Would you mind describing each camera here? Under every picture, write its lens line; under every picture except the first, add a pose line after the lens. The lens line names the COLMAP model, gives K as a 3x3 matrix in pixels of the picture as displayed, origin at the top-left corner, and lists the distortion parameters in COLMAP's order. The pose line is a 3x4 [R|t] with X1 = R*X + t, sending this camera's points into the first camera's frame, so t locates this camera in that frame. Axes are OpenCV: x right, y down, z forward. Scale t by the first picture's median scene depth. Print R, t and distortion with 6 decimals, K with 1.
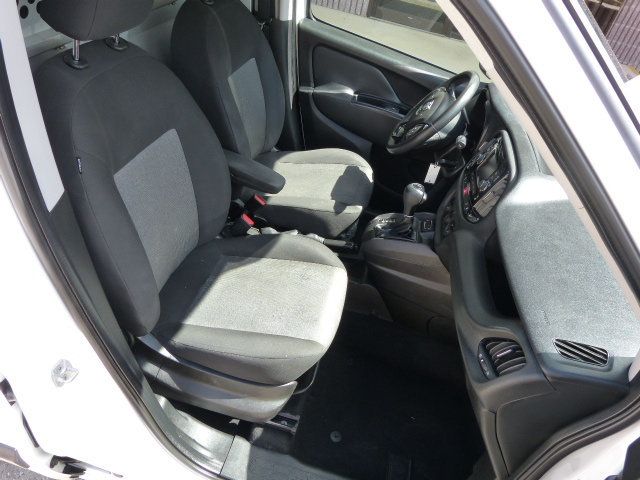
lens RADIAL K [[477.4, 0, 319.7], [0, 477.4, 242.6], [0, 0, 1]] dist [-0.024563, 0.012137]
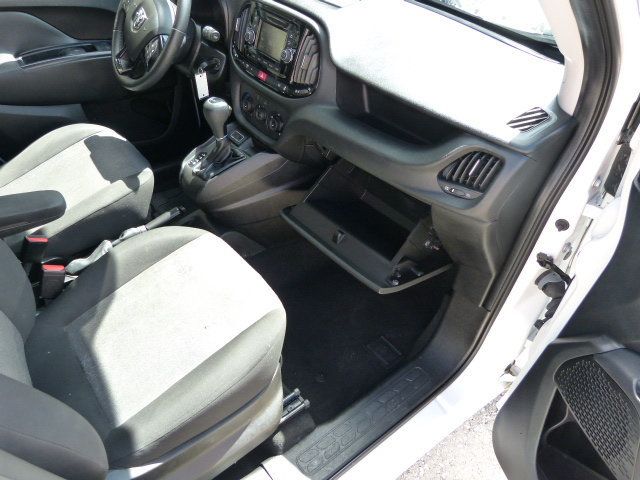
lens RADIAL K [[477.4, 0, 319.7], [0, 477.4, 242.6], [0, 0, 1]] dist [-0.024563, 0.012137]
pose [[0.624201, -0.638552, 0.450139, -0.206459], [0.559651, 0.767483, 0.312667, -0.079529], [-0.545128, 0.056754, 0.836429, 0.197942]]
